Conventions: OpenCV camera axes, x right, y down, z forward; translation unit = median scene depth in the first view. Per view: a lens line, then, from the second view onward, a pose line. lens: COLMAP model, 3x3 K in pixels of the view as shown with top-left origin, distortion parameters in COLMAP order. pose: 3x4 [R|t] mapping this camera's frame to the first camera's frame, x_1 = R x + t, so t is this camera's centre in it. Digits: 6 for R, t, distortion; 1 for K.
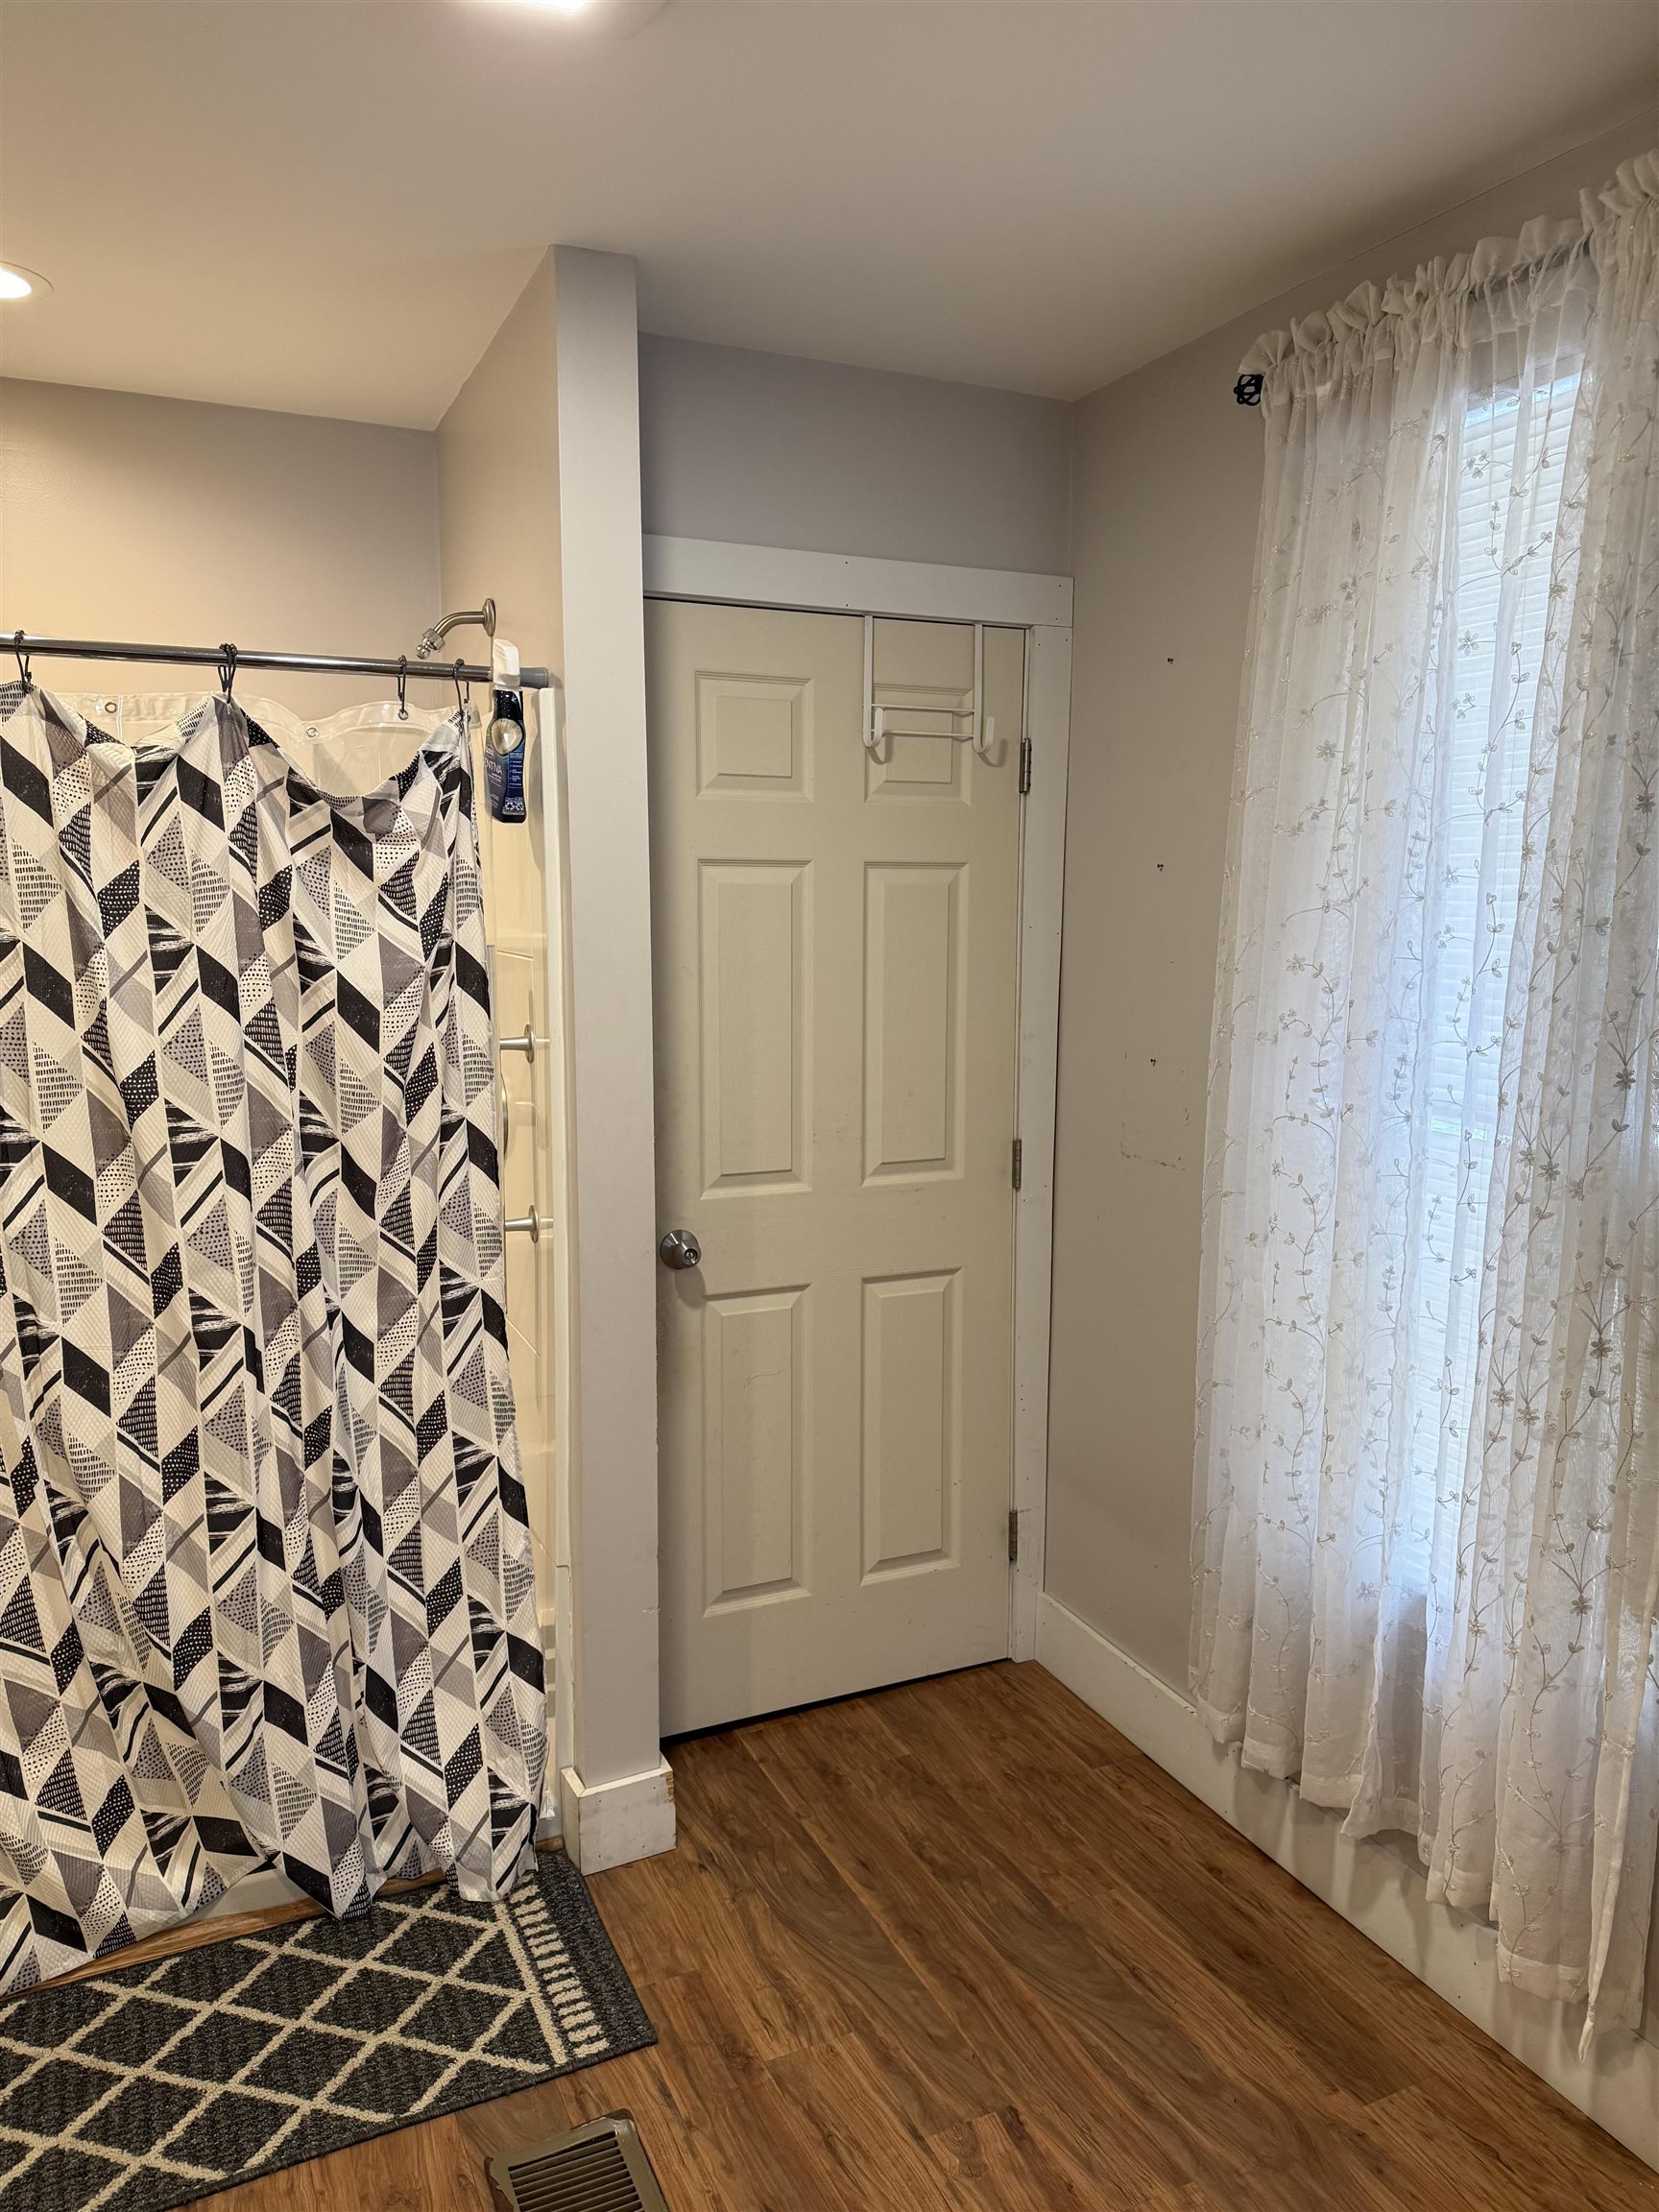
lens RADIAL K [[1533.2, 0, 845.7], [0, 1533.2, 1105.1], [0, 0, 1]] dist [0.027535, -0.048246]
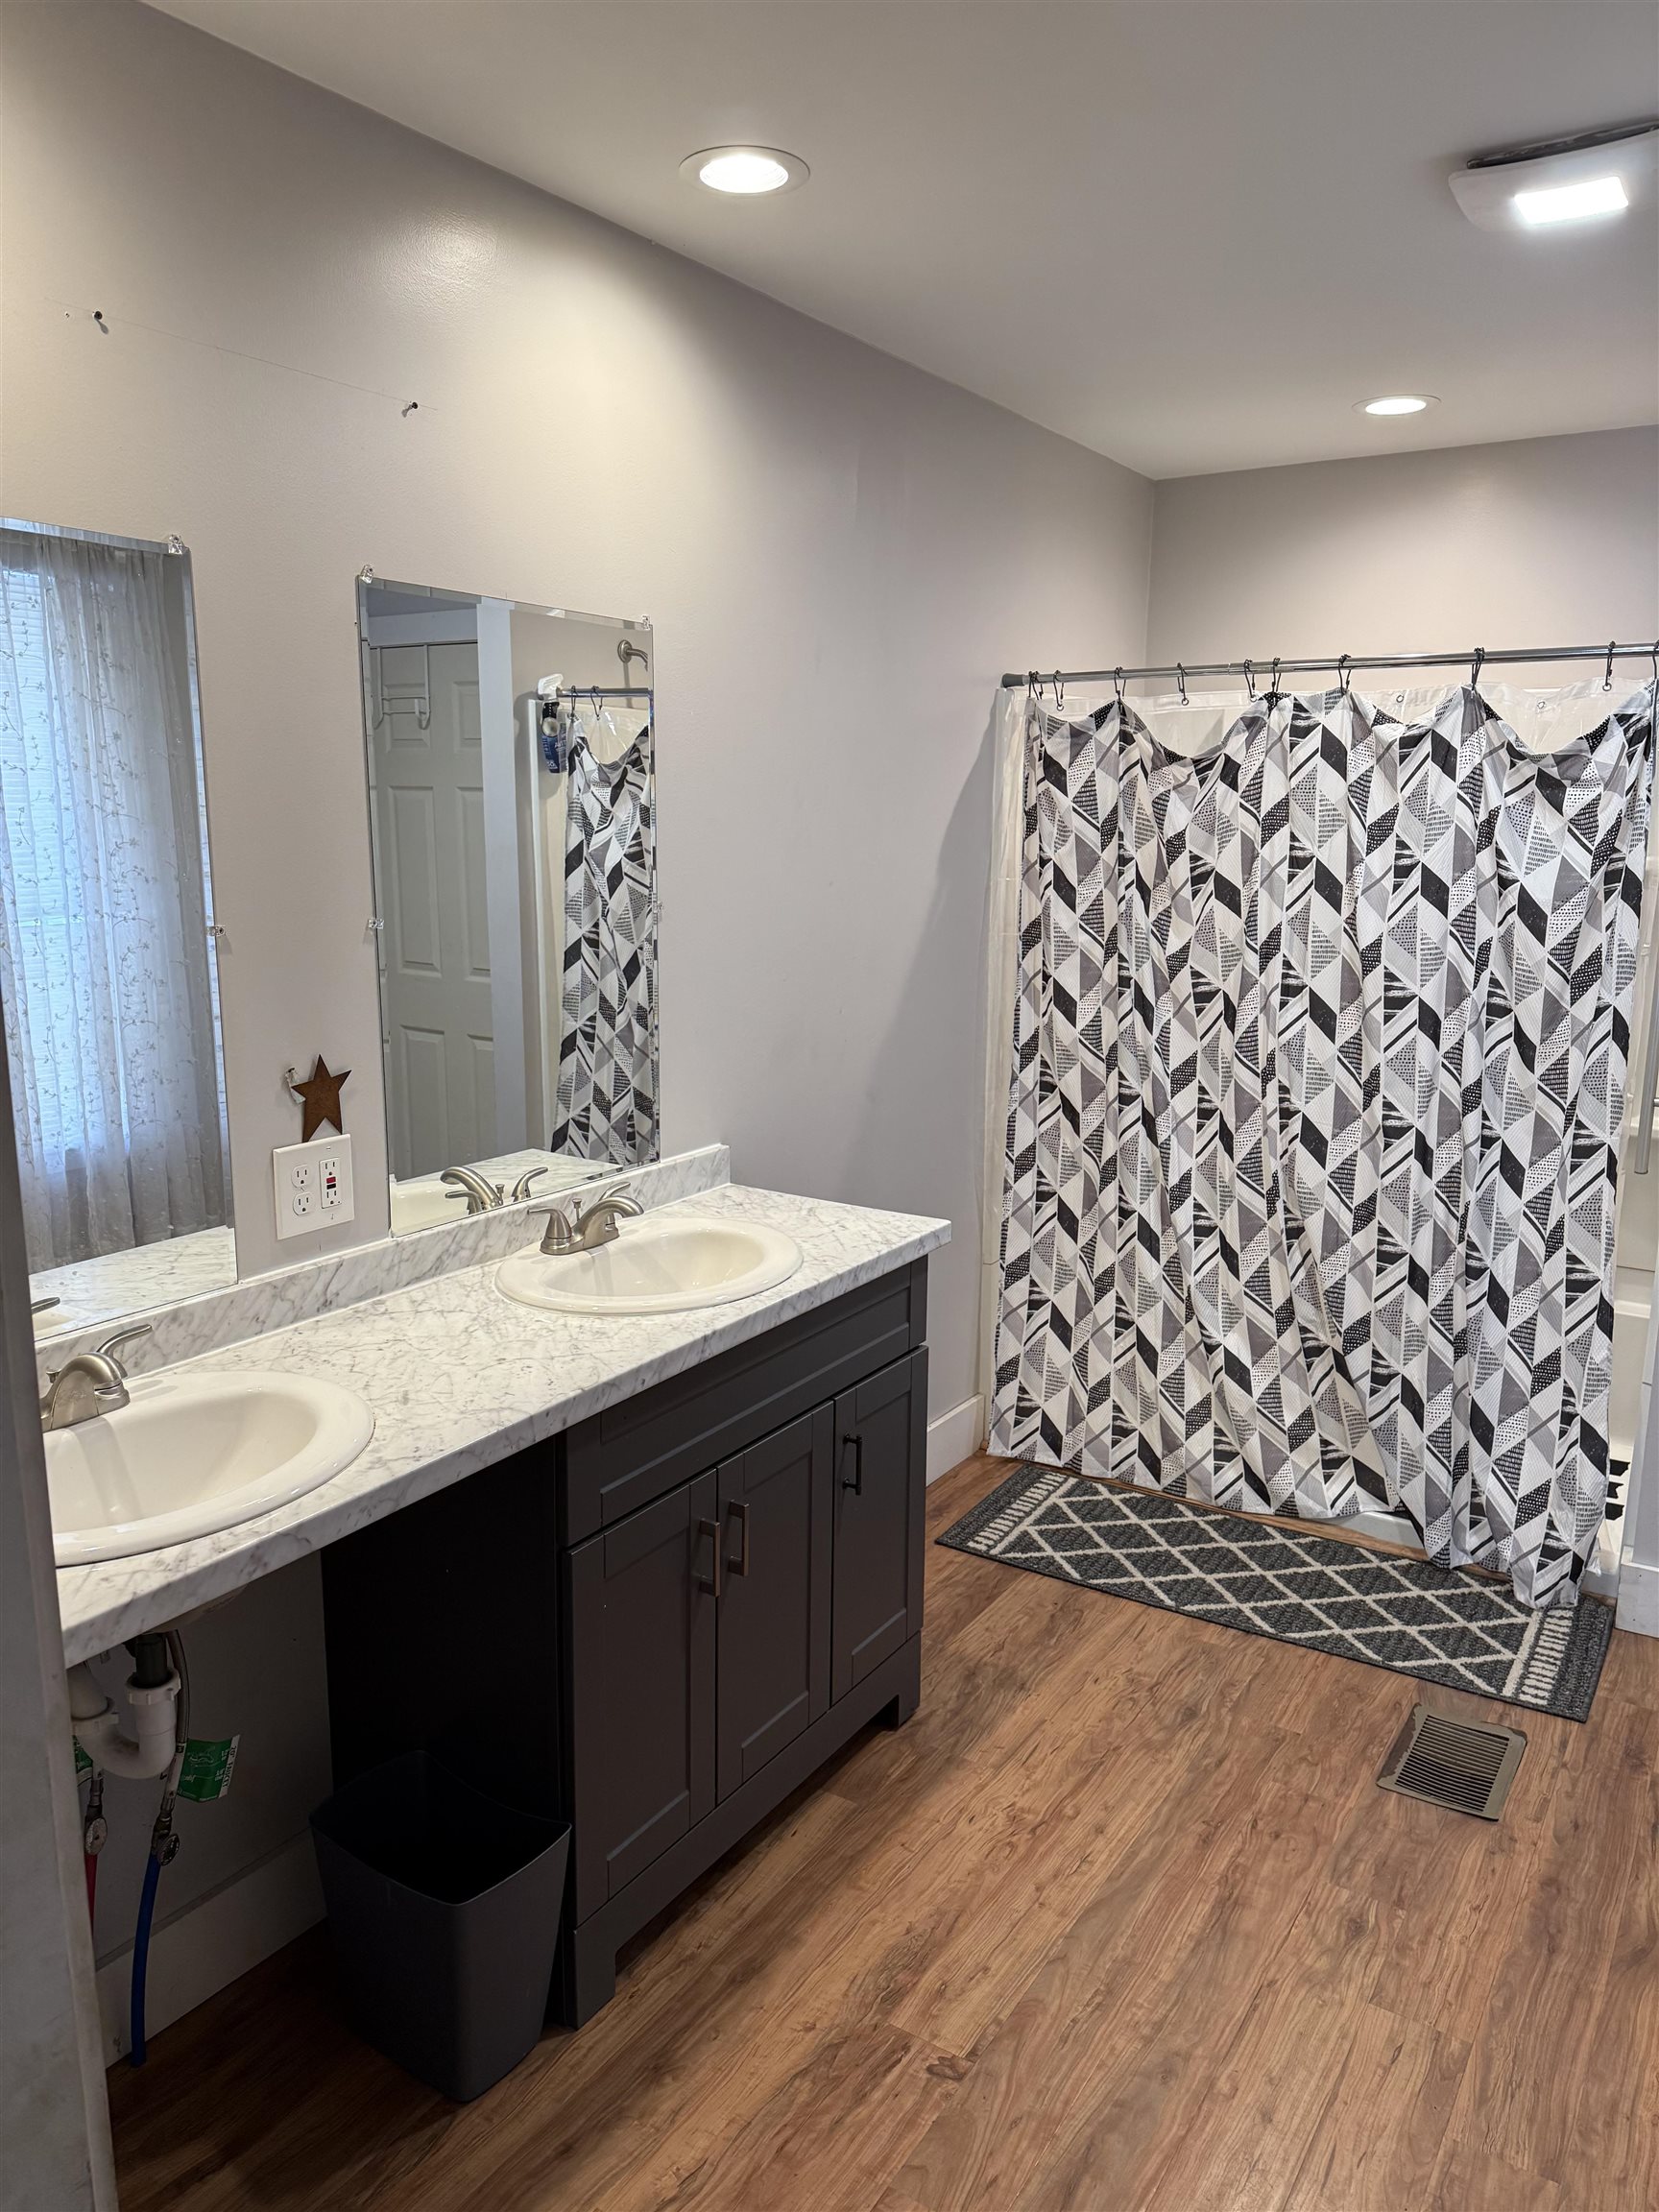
lens RADIAL K [[1533.2, 0, 835.2], [0, 1533.2, 1117.6], [0, 0, 1]] dist [0.027535, -0.048246]
pose [[0.527119, 0.162053, -0.834197, 0.519444], [-0.117164, 0.986133, 0.117534, 0.027562], [0.841676, 0.035784, 0.538796, -0.233760]]
